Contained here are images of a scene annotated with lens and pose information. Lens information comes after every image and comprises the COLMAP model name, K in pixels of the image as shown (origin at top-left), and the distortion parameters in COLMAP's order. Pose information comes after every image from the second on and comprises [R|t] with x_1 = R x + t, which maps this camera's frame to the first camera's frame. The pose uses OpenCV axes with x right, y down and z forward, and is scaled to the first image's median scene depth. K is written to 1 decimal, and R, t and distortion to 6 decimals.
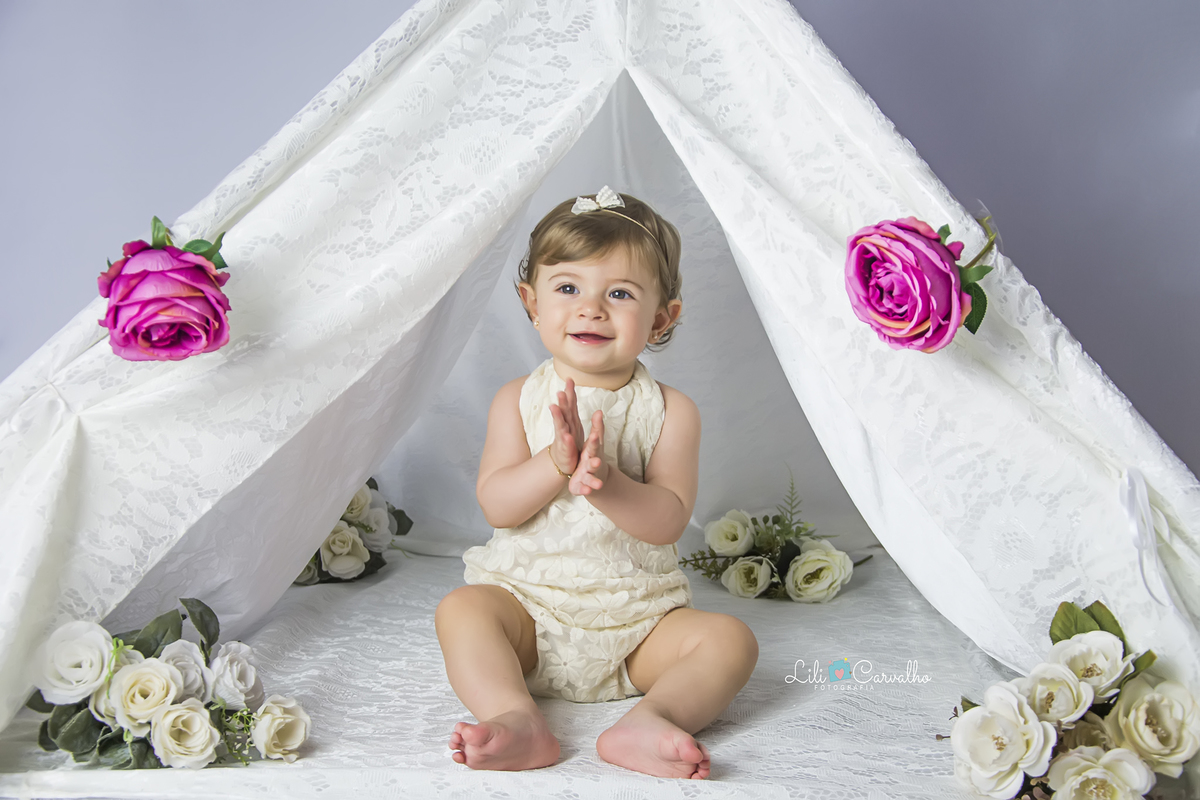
lens RADIAL K [[2038.3, 0, 603.6], [0, 2038.3, 410.6], [0, 0, 1]] dist [0.309159, 0.000000]
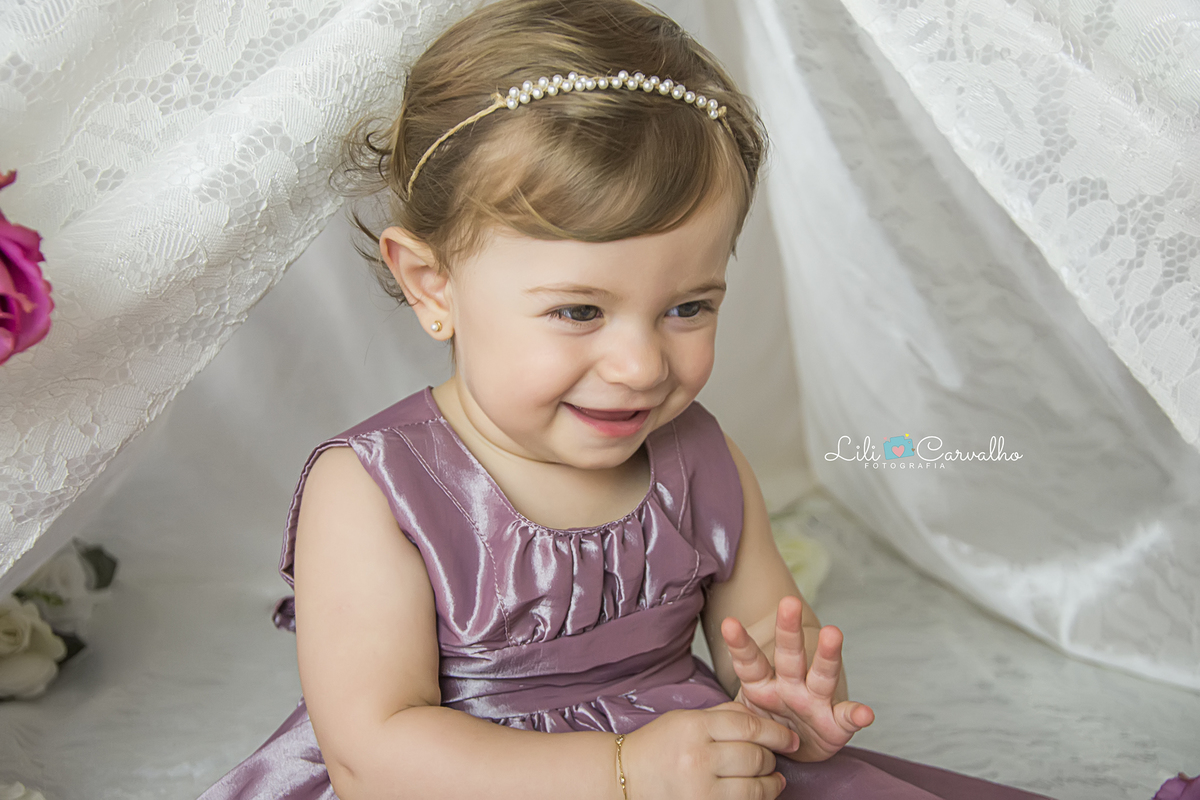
lens RADIAL K [[2124.0, 0, 673.8], [0, 2124.0, 410.4], [0, 0, 1]] dist [0.244518, 0.000000]
pose [[0.950221, -0.088970, 0.298604, -0.165180], [0.071606, 0.995070, 0.068620, -0.031480], [-0.303237, -0.043822, 0.951907, 0.488260]]
